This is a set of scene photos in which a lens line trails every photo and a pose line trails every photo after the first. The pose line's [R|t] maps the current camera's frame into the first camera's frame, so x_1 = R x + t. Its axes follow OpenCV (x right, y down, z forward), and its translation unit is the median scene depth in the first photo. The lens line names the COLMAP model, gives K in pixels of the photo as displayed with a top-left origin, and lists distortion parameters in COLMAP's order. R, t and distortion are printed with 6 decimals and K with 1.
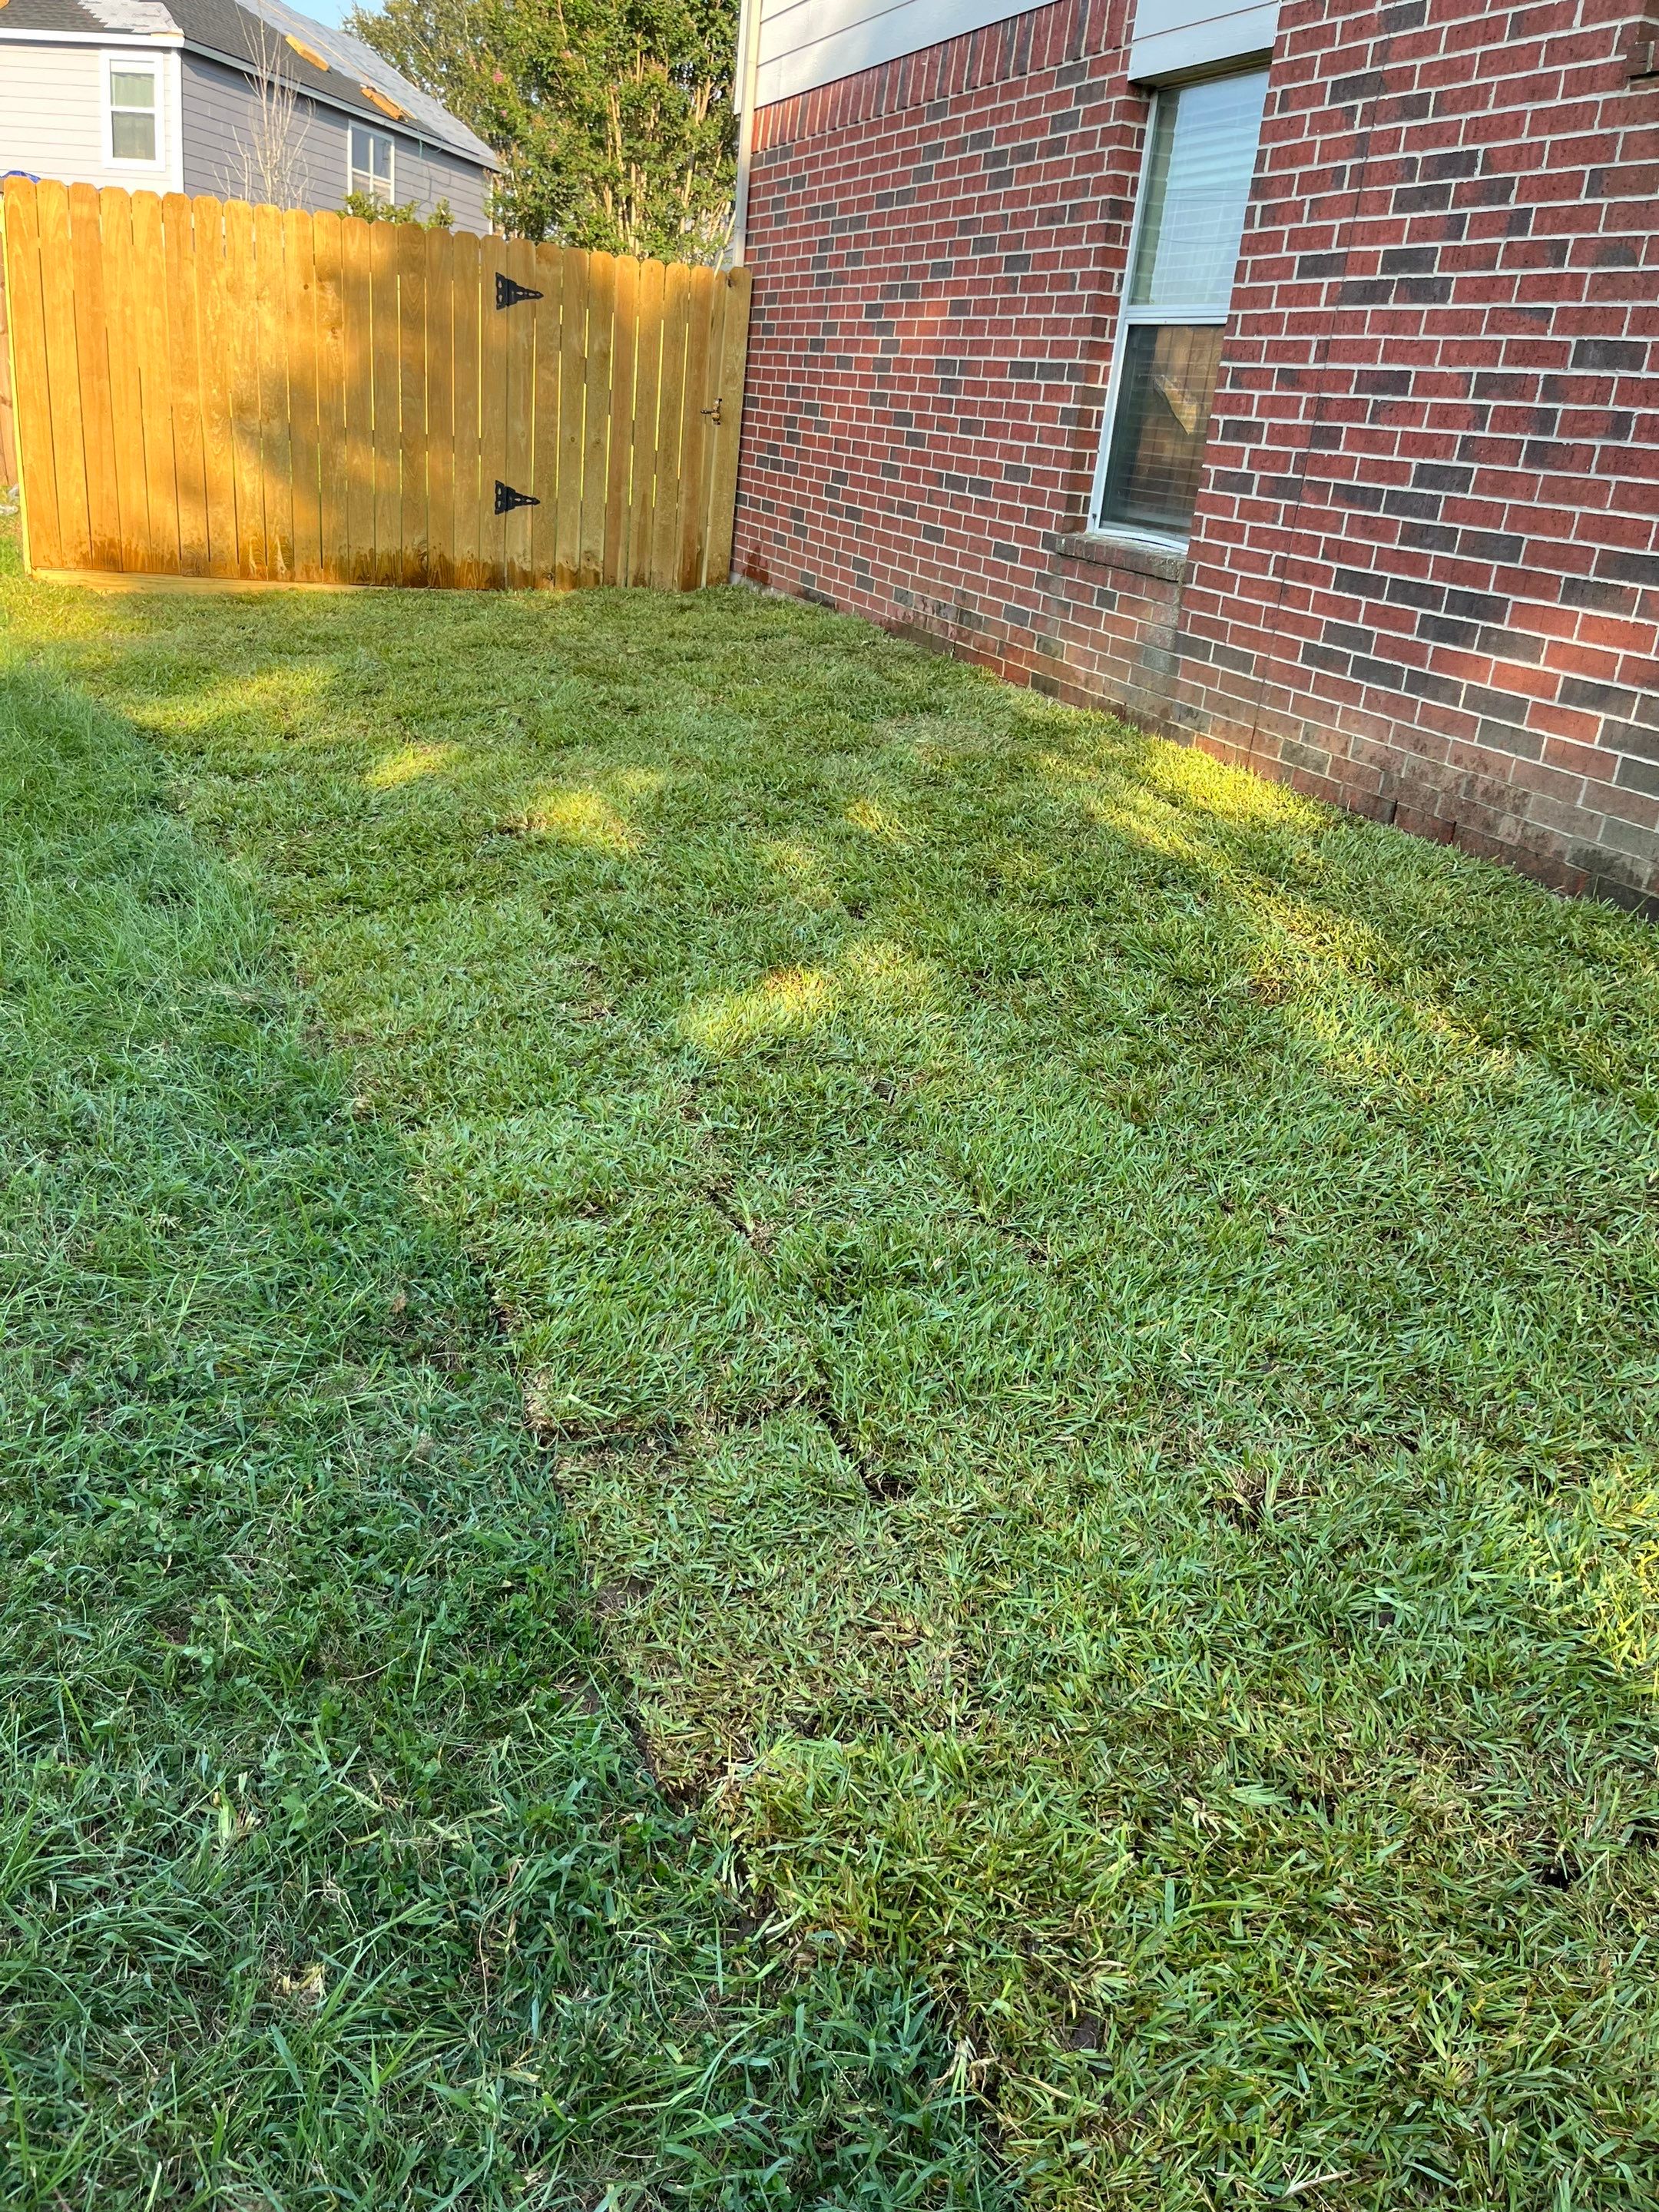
lens RADIAL K [[1655.1, 0, 828.5], [0, 1655.1, 1080.3], [0, 0, 1]] dist [0.017159, -0.041670]
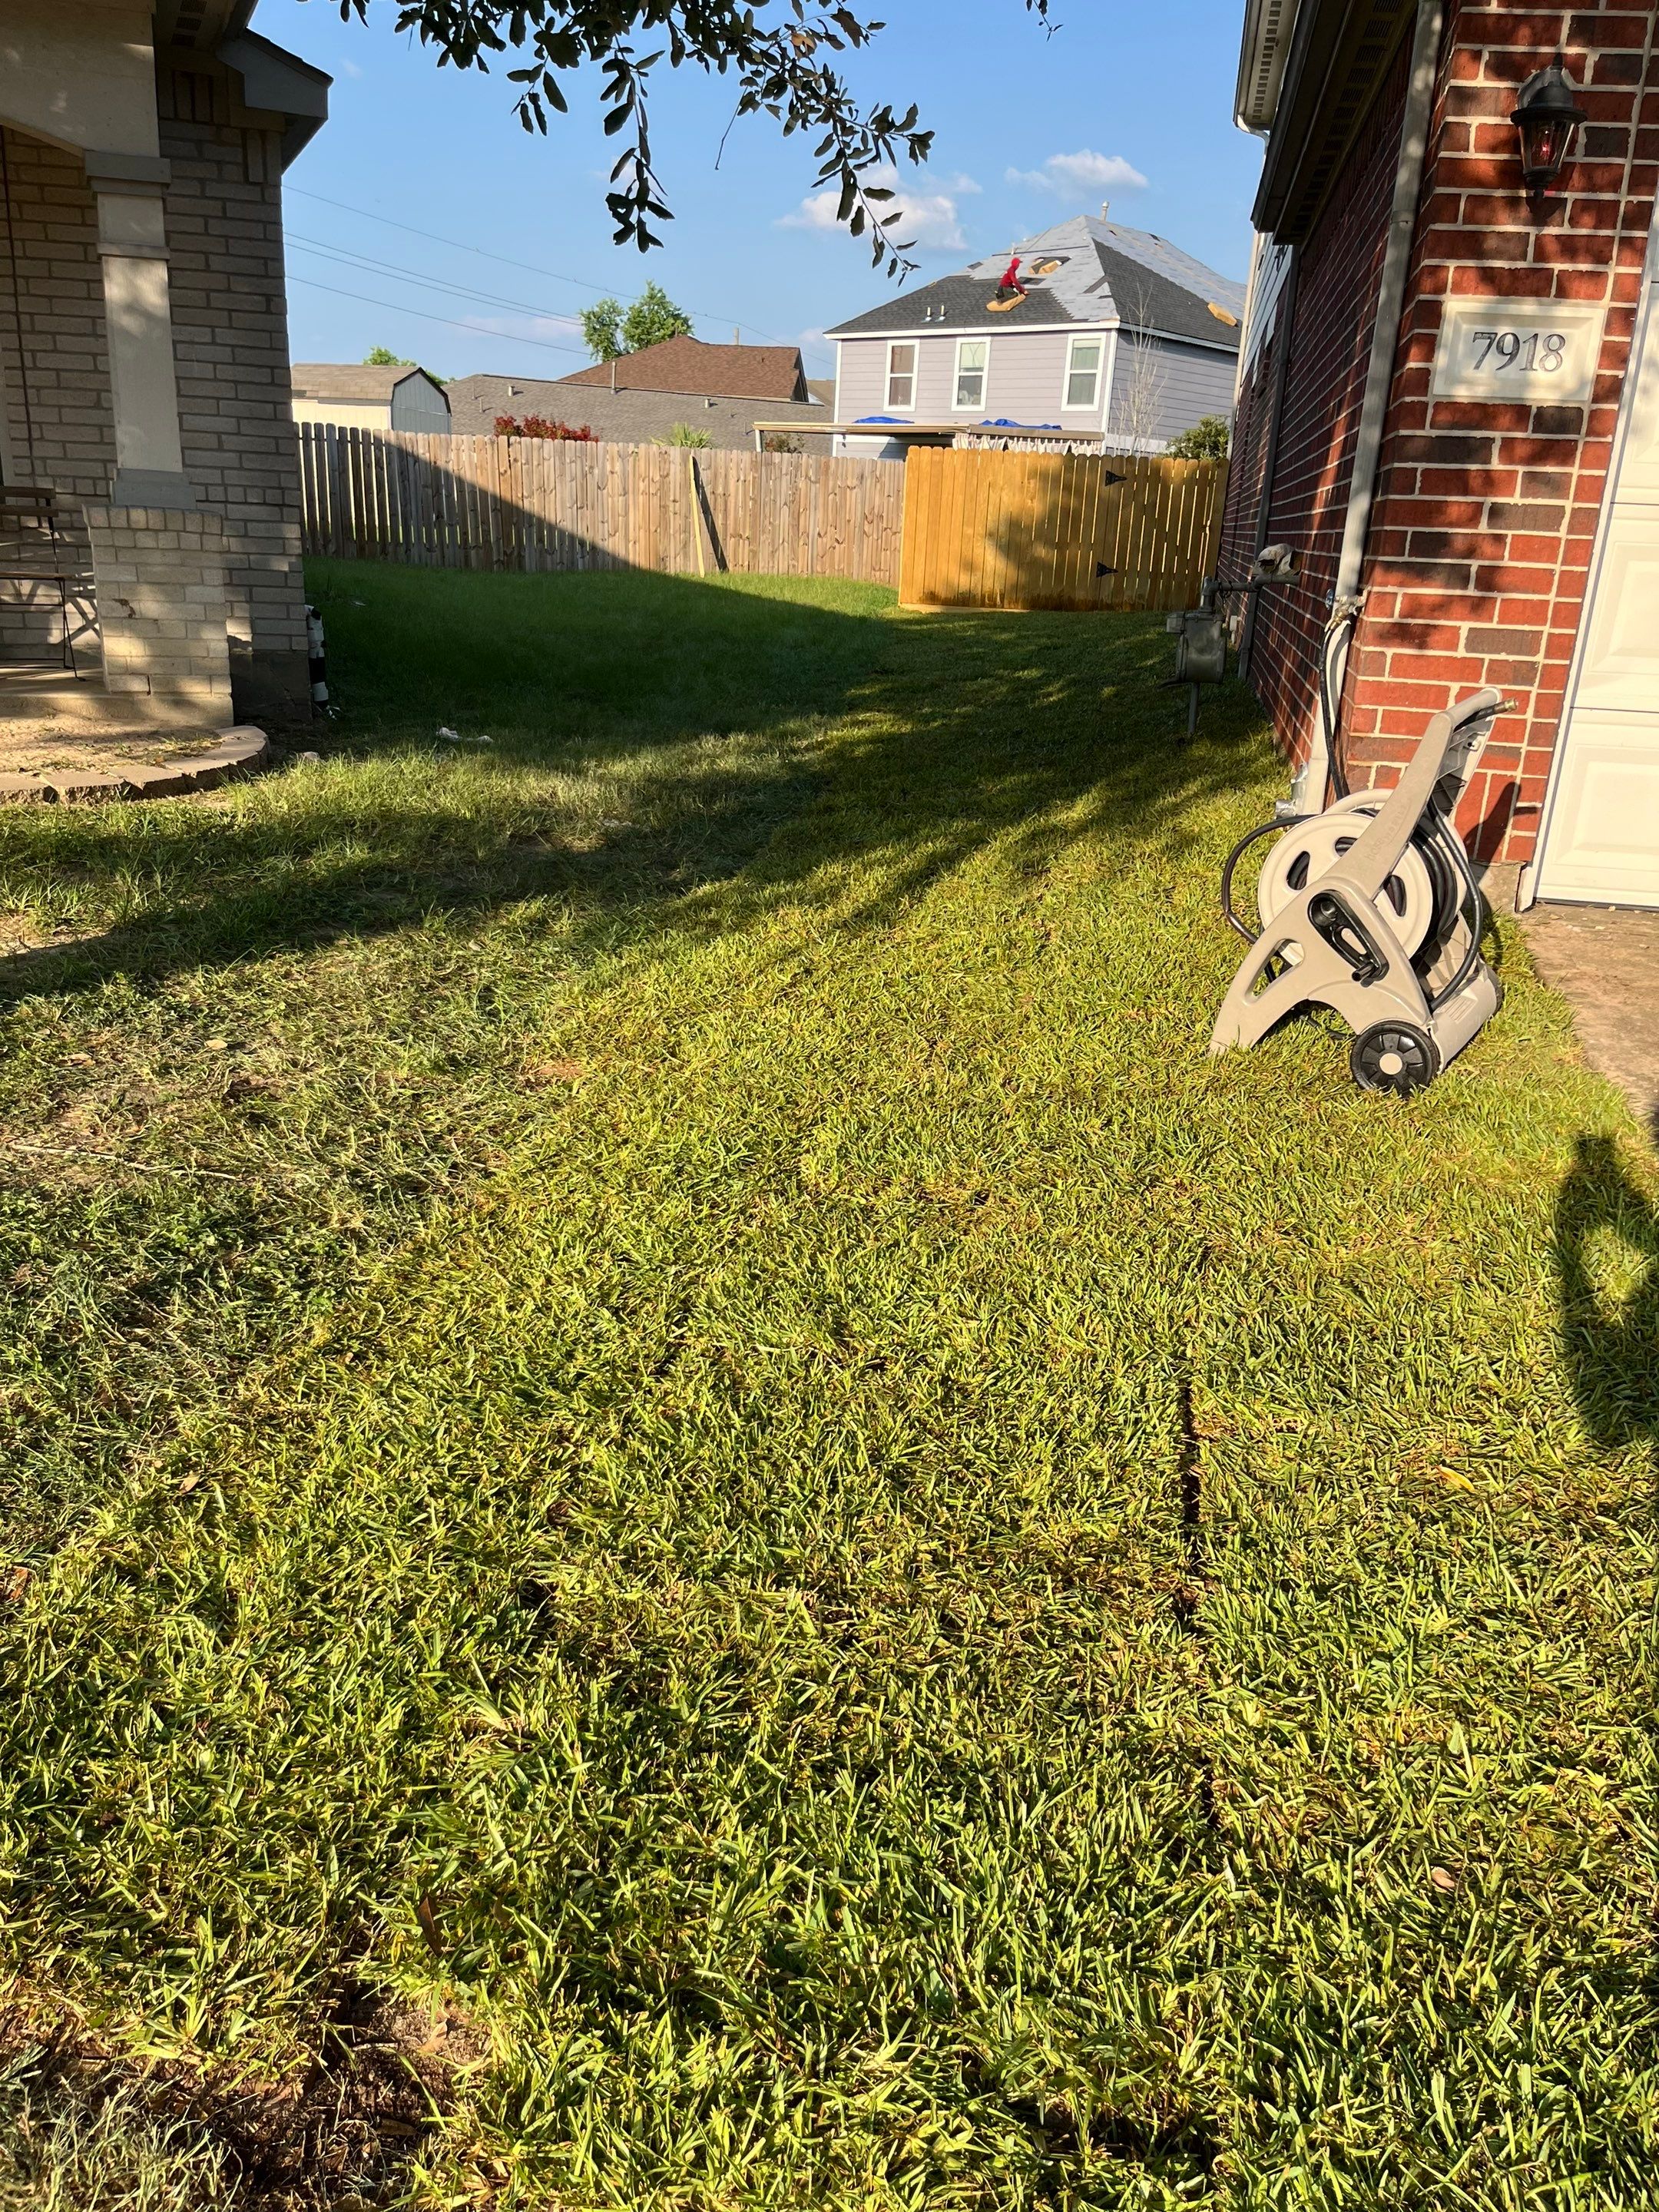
lens RADIAL K [[1655.1, 0, 828.5], [0, 1655.1, 1080.3], [0, 0, 1]] dist [0.017159, -0.041670]
pose [[0.850473, 0.108352, -0.514739, 0.219778], [-0.158375, 0.985893, -0.054144, 0.153552], [0.501611, 0.127570, 0.855636, -0.303460]]
